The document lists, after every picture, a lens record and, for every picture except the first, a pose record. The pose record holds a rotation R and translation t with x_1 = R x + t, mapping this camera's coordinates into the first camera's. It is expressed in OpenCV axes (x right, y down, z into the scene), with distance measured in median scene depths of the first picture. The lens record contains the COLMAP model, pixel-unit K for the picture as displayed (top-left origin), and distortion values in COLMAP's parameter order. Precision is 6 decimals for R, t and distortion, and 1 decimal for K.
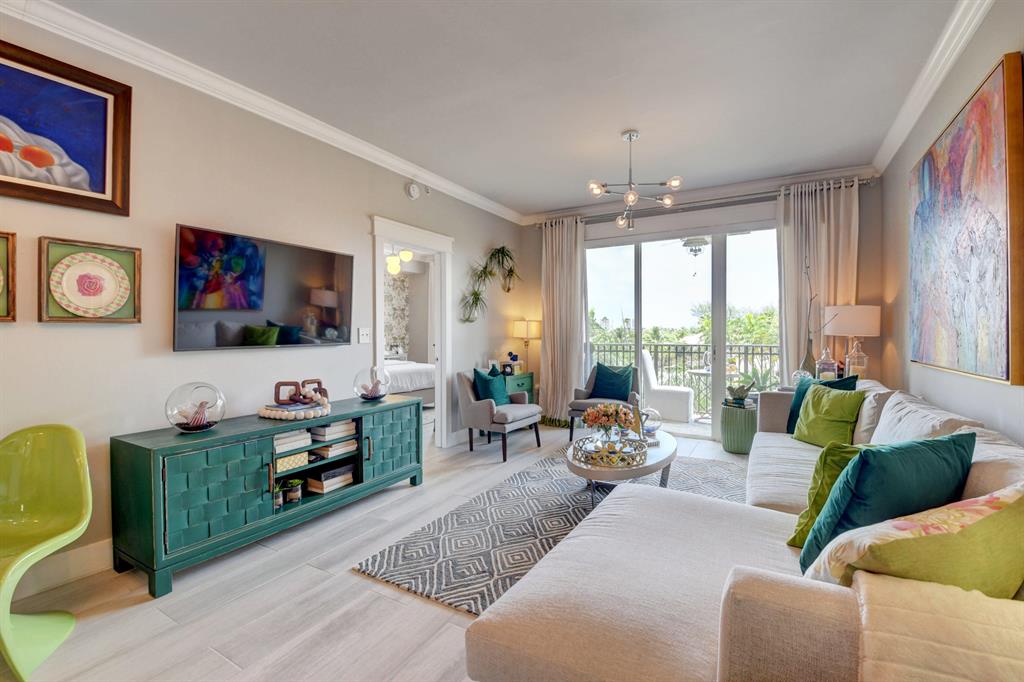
lens RADIAL K [[450.7, 0, 507.0], [0, 450.7, 333.7], [0, 0, 1]] dist [0.005301, -0.017900]
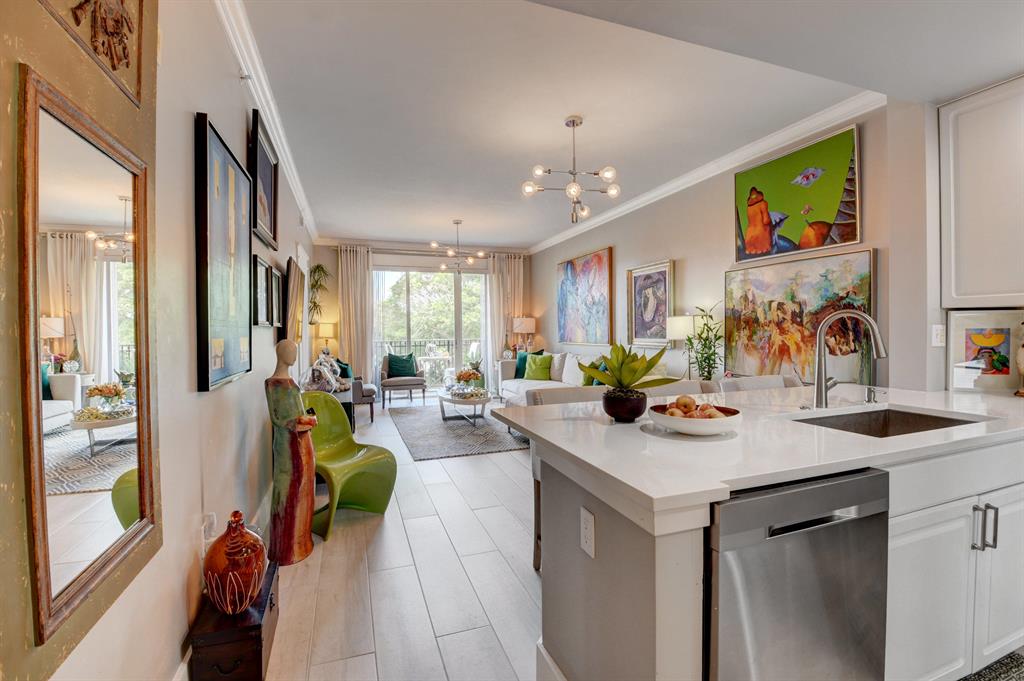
lens RADIAL K [[450.7, 0, 508.1], [0, 450.7, 338.1], [0, 0, 1]] dist [0.005301, -0.017900]
pose [[0.643050, -0.017917, 0.765614, -0.962399], [0.011873, 0.999839, 0.013426, 0.001825], [-0.765732, 0.000456, 0.643160, -0.303562]]
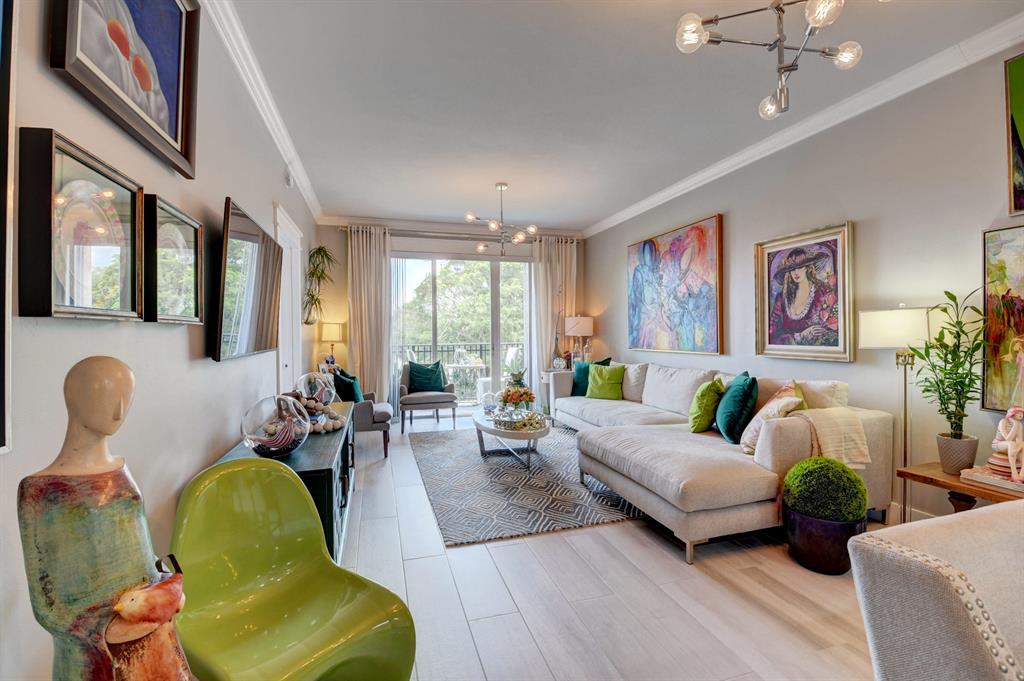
lens RADIAL K [[450.7, 0, 503.6], [0, 450.7, 335.1], [0, 0, 1]] dist [0.005301, -0.017900]
pose [[0.688353, -0.007117, 0.725341, -0.677839], [0.009663, 0.999953, 0.000641, -0.000515], [-0.725312, 0.006568, 0.688389, 0.080212]]
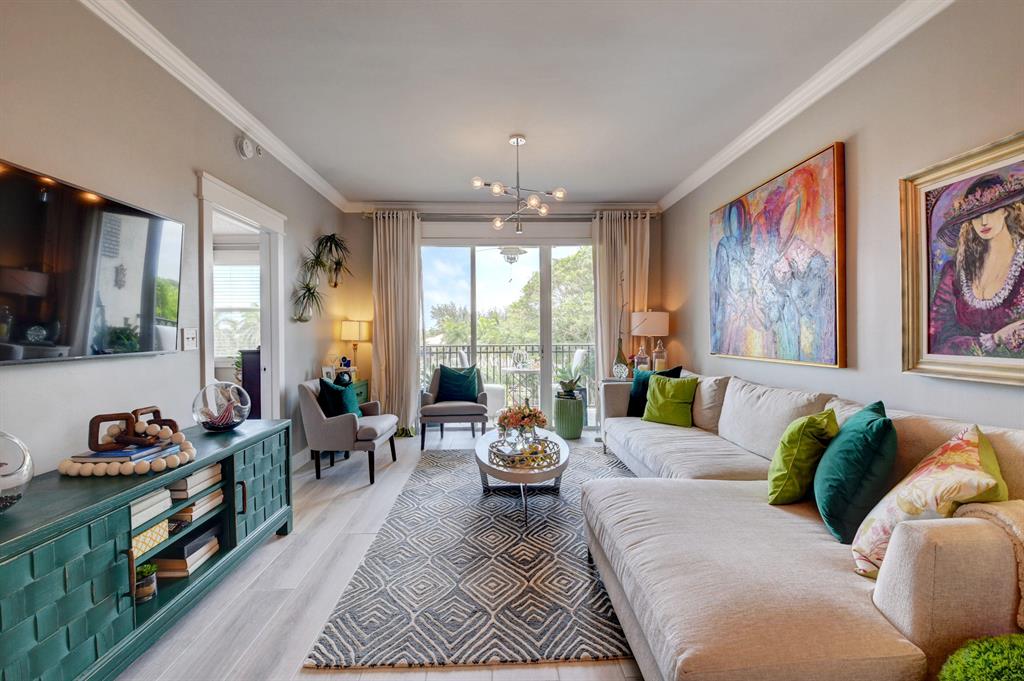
lens RADIAL K [[450.7, 0, 506.7], [0, 450.7, 335.4], [0, 0, 1]] dist [0.005301, -0.017900]
pose [[0.846841, -0.005449, 0.531818, -0.285667], [0.005614, 0.999983, 0.001307, -0.000148], [-0.531816, 0.001879, 0.846858, 0.150009]]
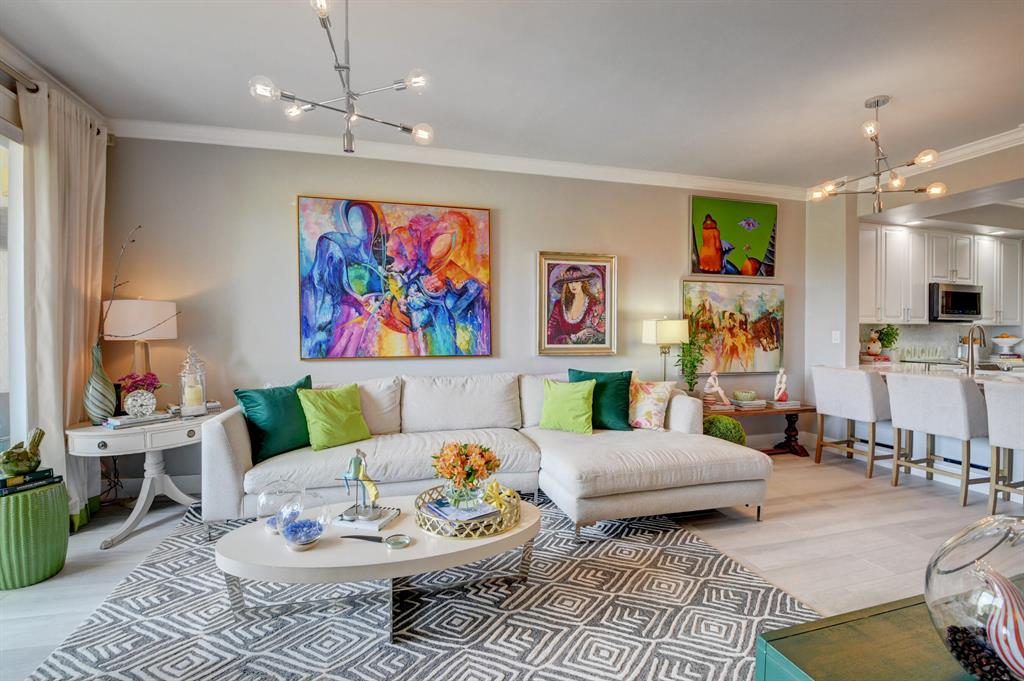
lens RADIAL K [[450.7, 0, 513.4], [0, 450.7, 335.6], [0, 0, 1]] dist [0.005301, -0.017900]
pose [[-0.719994, -0.003745, 0.693970, -0.255460], [0.005661, 0.999920, 0.011269, -0.009697], [-0.693957, 0.012042, -0.719915, 1.236148]]
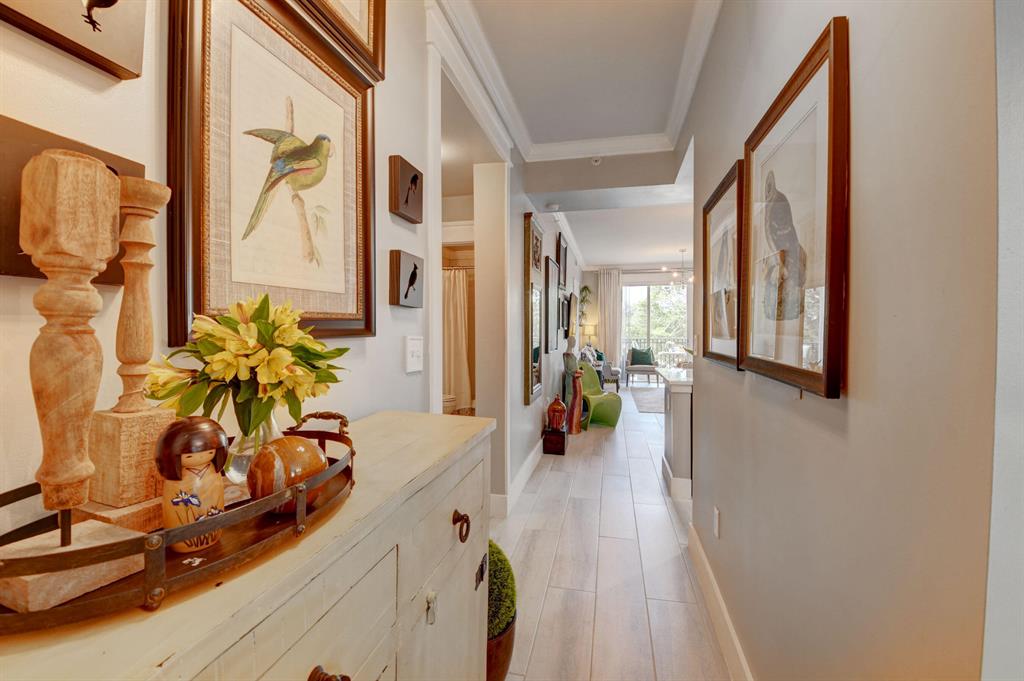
lens RADIAL K [[450.7, 0, 512.1], [0, 450.7, 339.4], [0, 0, 1]] dist [0.005301, -0.017900]
pose [[0.950273, -0.005918, 0.311362, -1.329055], [0.000661, 0.999856, 0.016984, -0.004338], [-0.311417, -0.015933, 0.950140, -1.007328]]
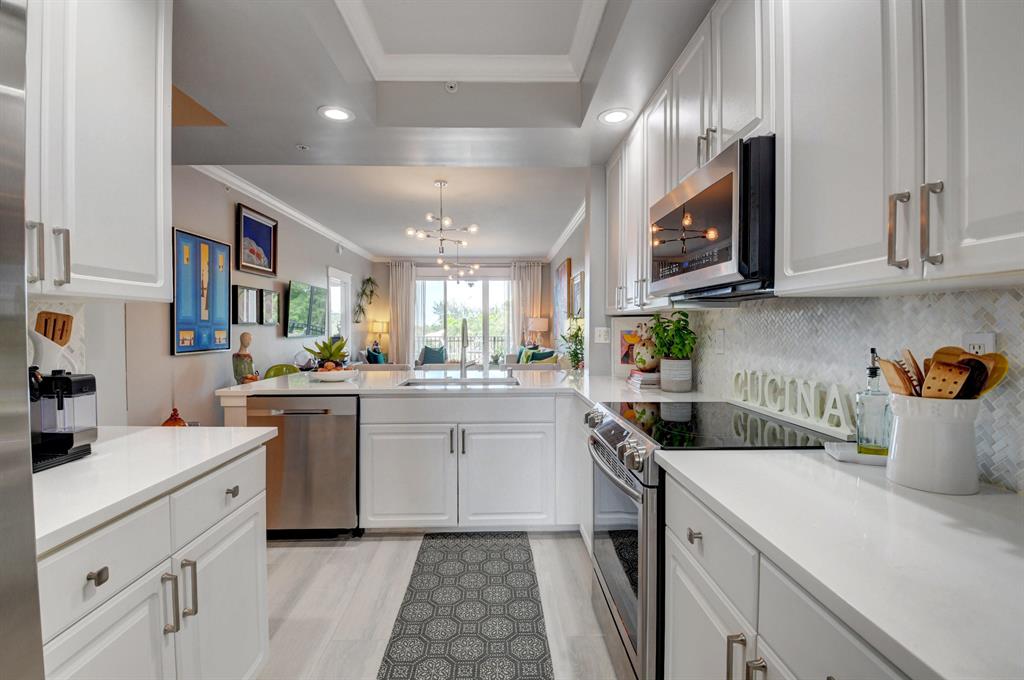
lens RADIAL K [[450.7, 0, 507.9], [0, 450.7, 334.2], [0, 0, 1]] dist [0.005301, -0.017900]
pose [[0.848688, -0.005161, 0.528868, -0.697914], [0.001045, 0.999967, 0.008081, 0.004653], [-0.528892, -0.006306, 0.848666, -1.035502]]
